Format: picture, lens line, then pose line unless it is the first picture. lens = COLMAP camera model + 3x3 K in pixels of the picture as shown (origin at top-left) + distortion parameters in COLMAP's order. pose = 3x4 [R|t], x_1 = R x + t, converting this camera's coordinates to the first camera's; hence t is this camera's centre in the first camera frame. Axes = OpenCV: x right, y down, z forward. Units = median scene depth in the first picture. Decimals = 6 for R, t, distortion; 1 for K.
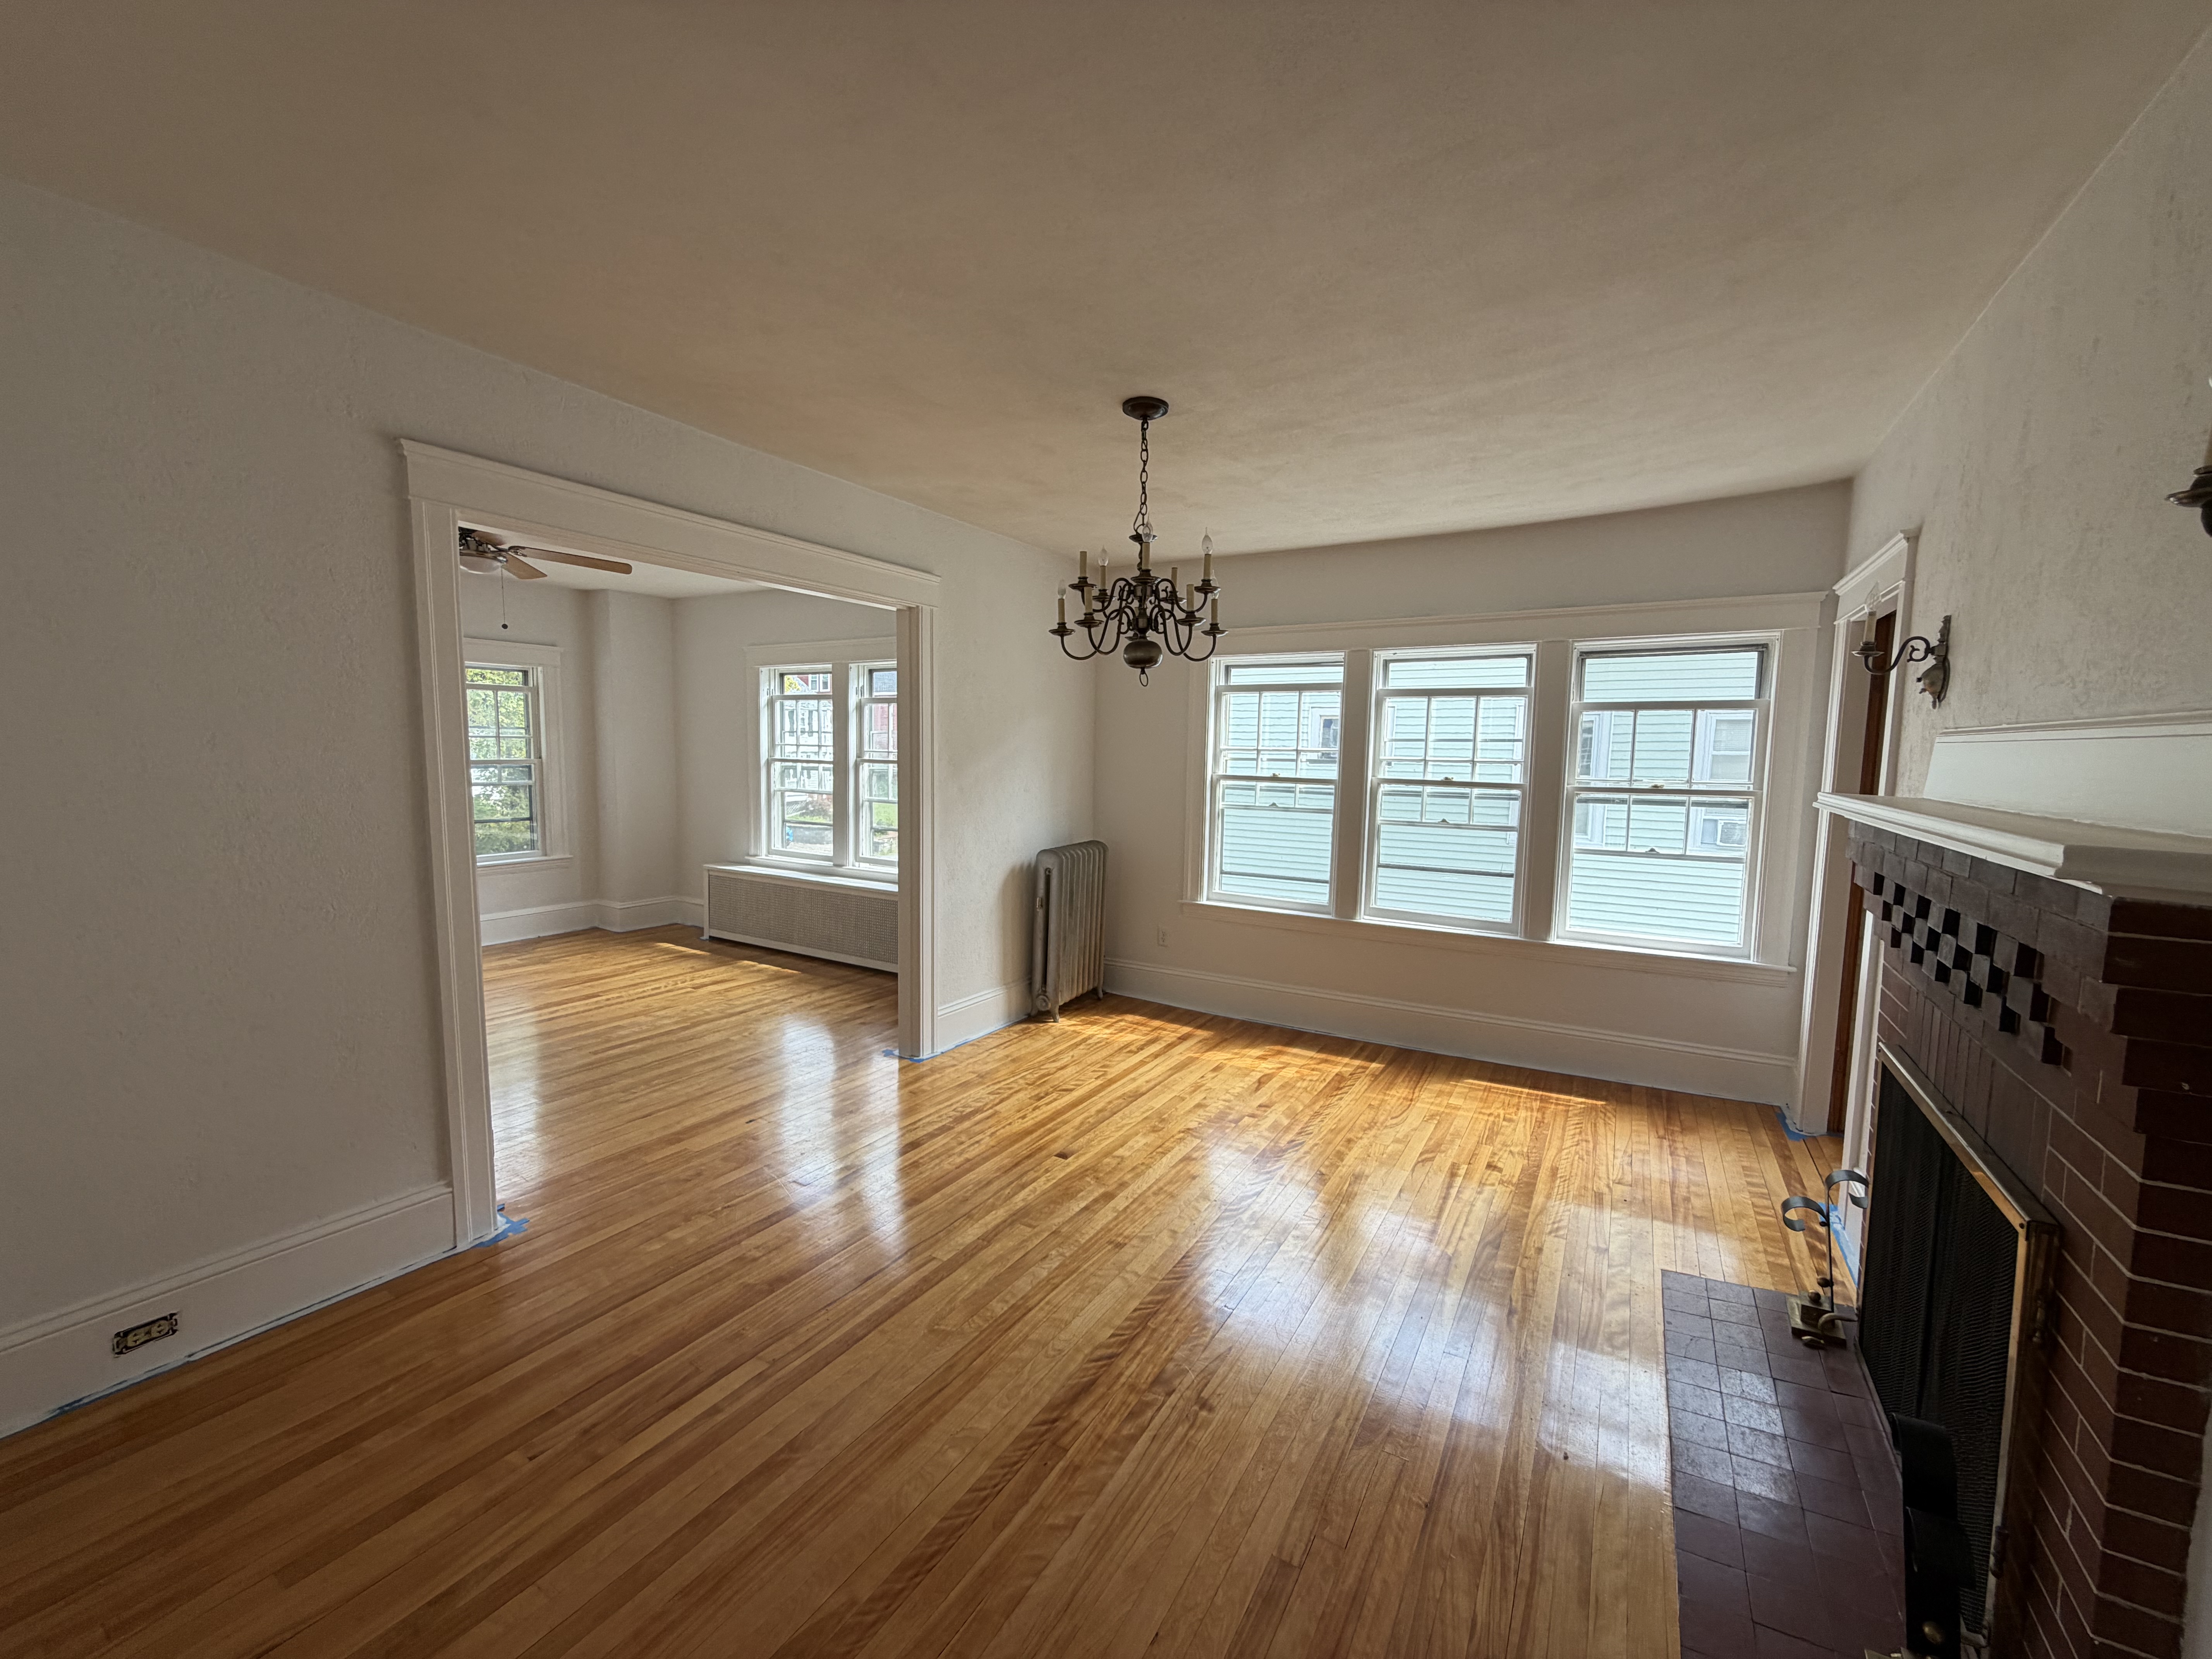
lens RADIAL K [[883.4, 0, 1088.7], [0, 883.4, 828.2], [0, 0, 1]] dist [-0.001182, -0.000124]
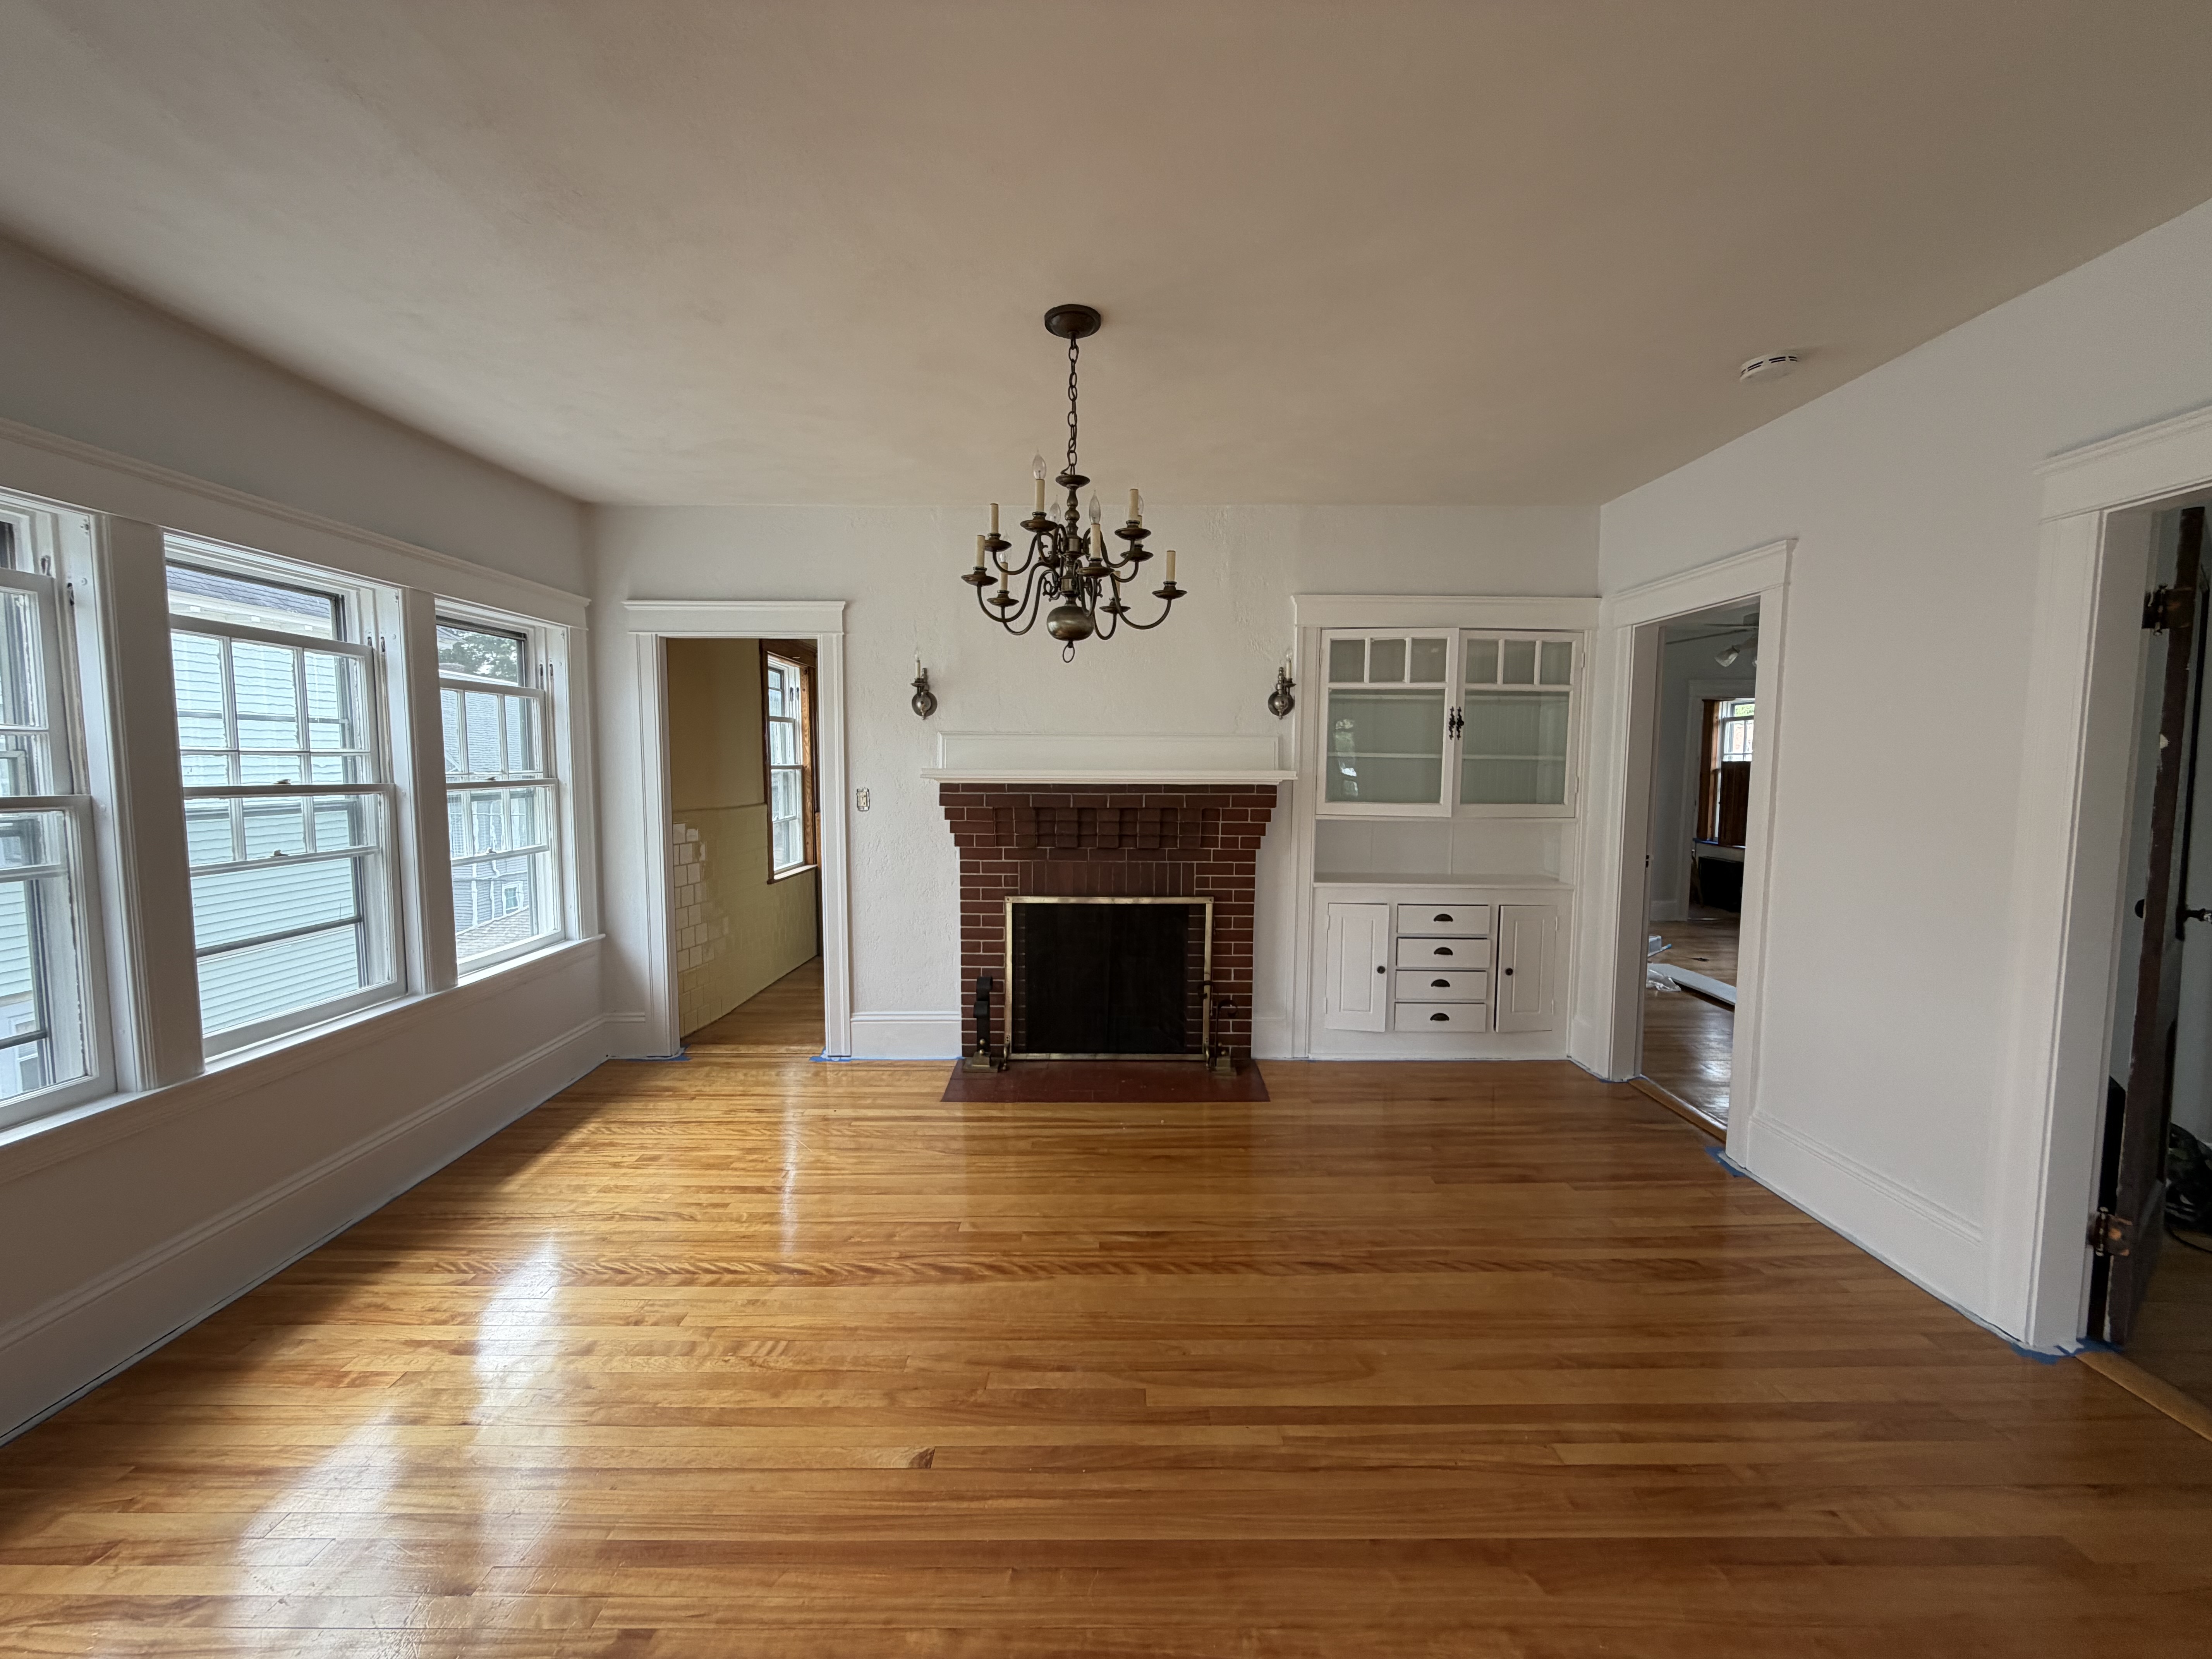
lens RADIAL K [[883.4, 0, 1108.2], [0, 883.4, 831.1], [0, 0, 1]] dist [-0.001182, -0.000124]
pose [[-0.530467, -0.081537, 0.843775, -0.319736], [0.064954, 0.988528, 0.136360, -0.055388], [-0.845214, 0.127141, -0.519085, 0.684947]]
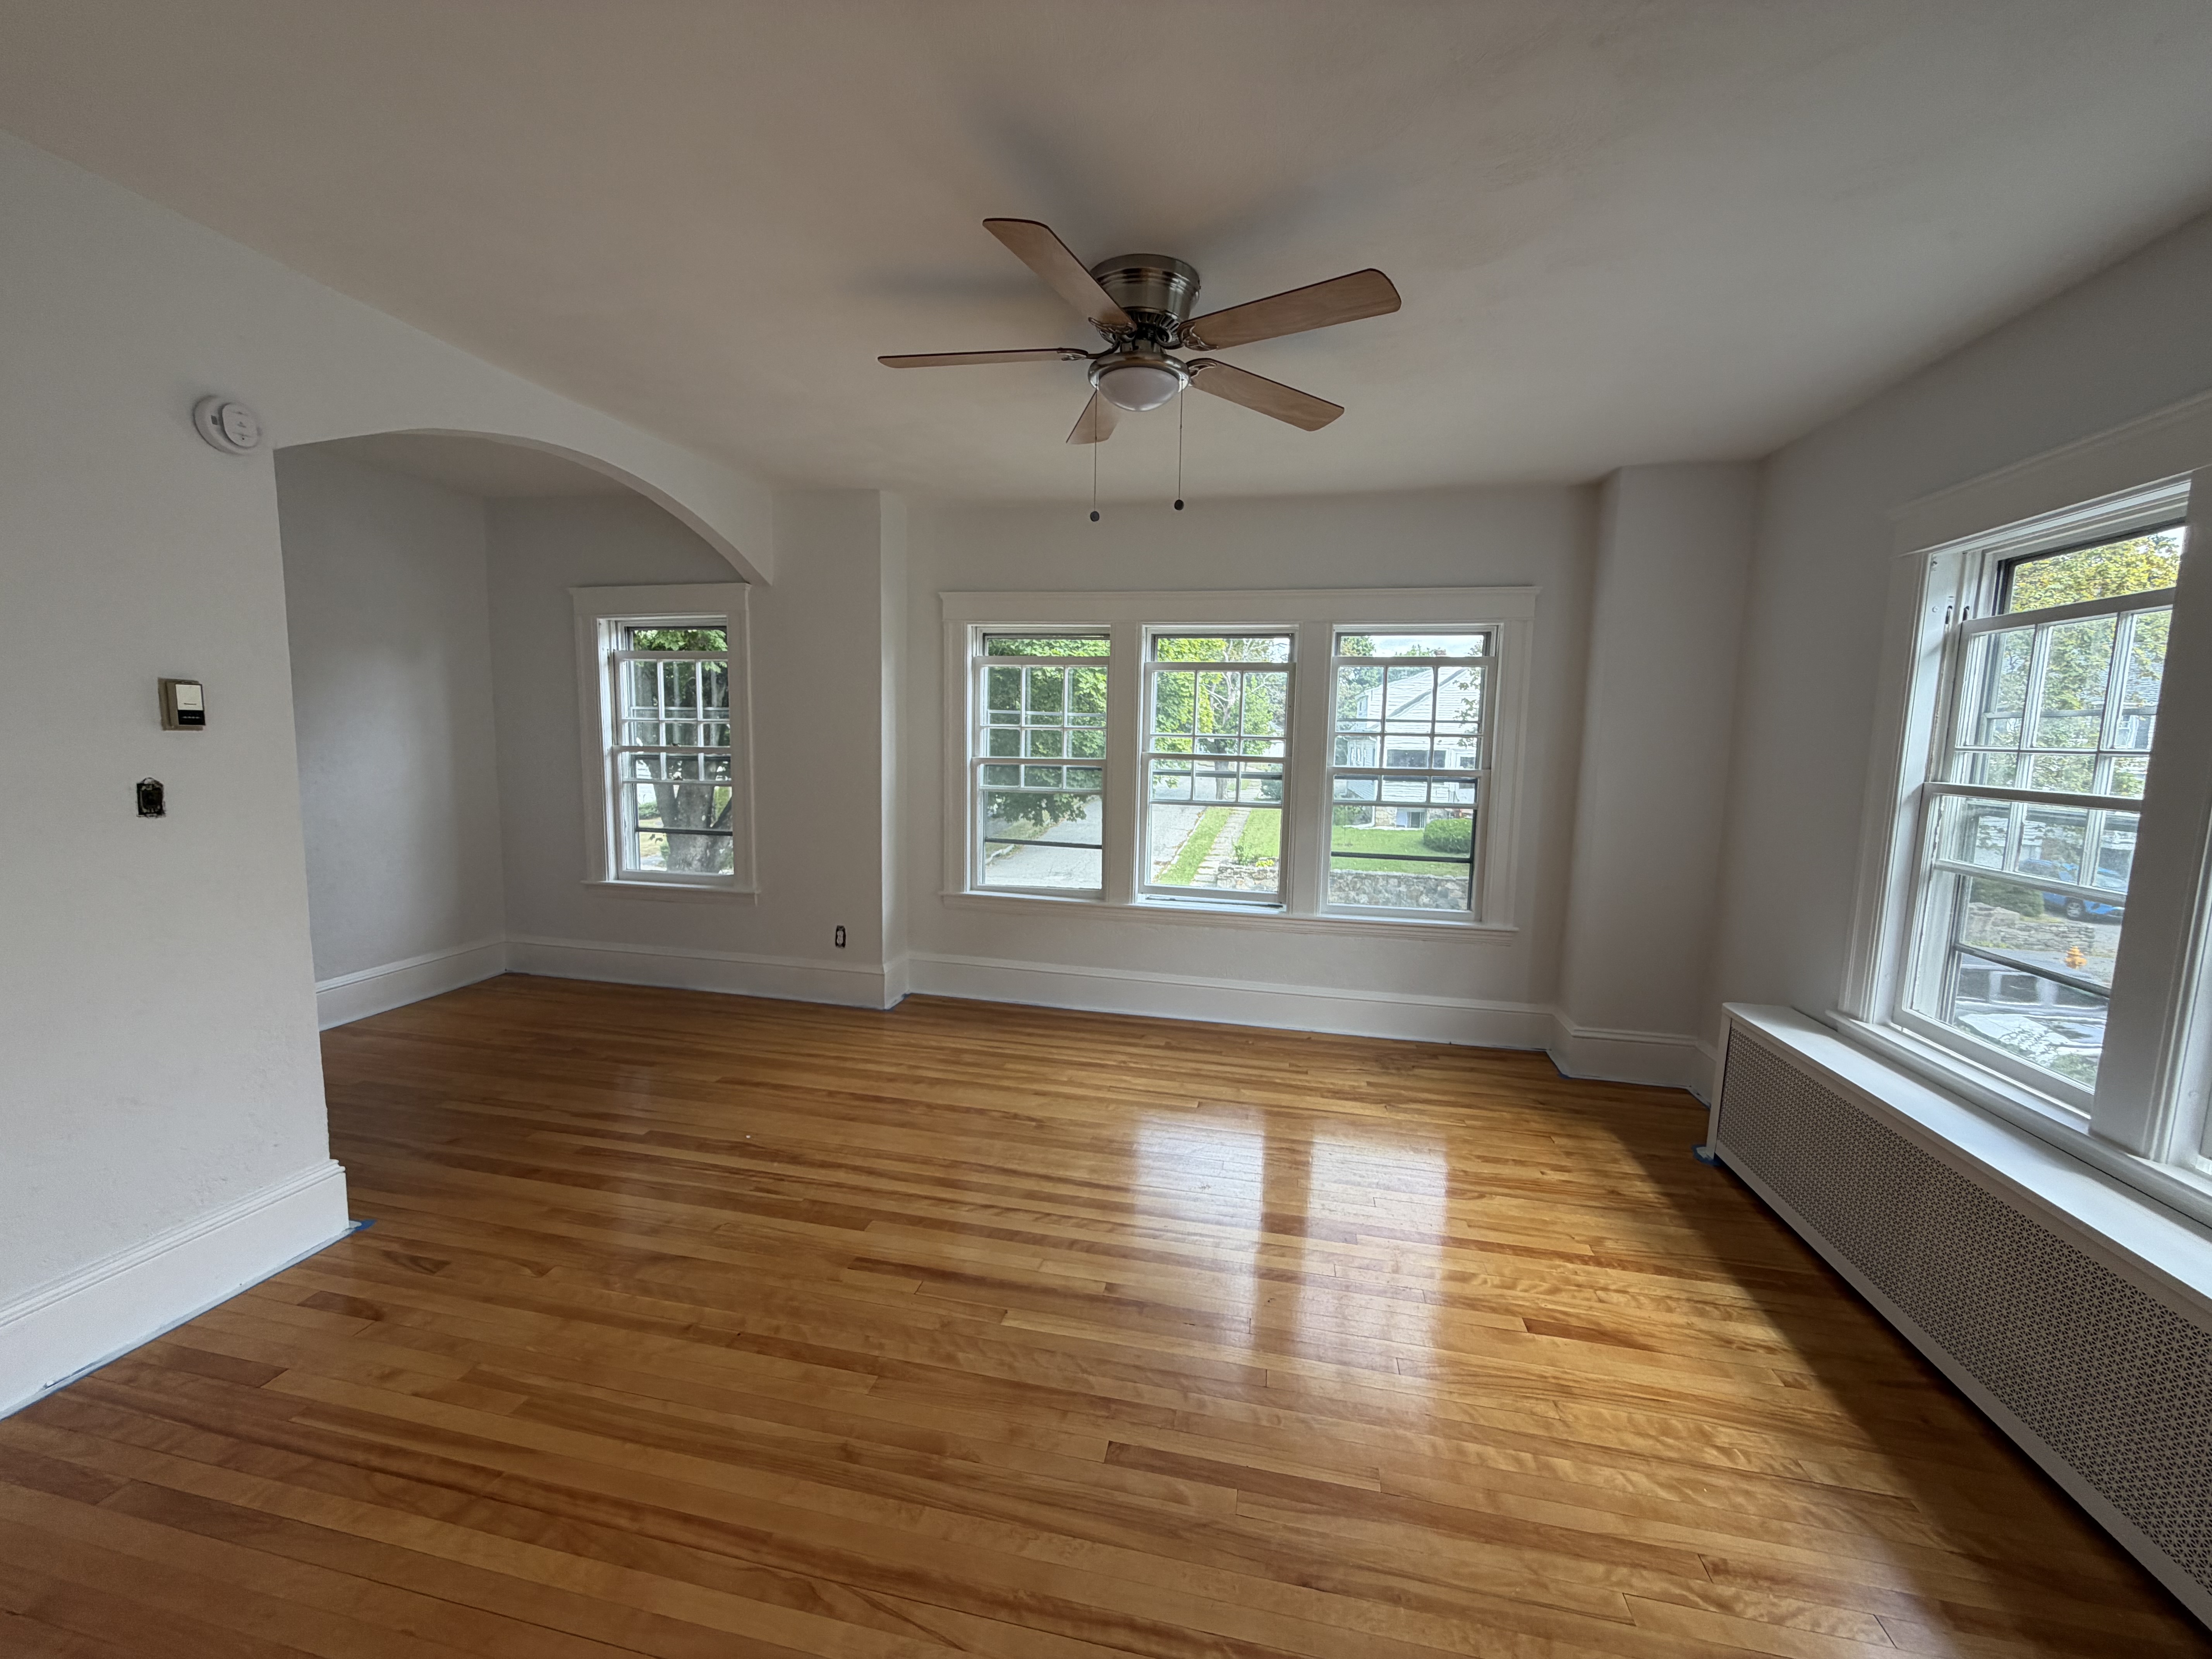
lens RADIAL K [[883.4, 0, 1098.2], [0, 883.4, 828.5], [0, 0, 1]] dist [-0.001182, -0.000124]
pose [[0.344368, 0.093458, -0.934172, -0.146549], [-0.105697, 0.992566, 0.060337, -0.053737], [0.932866, 0.077961, 0.351686, 0.631431]]
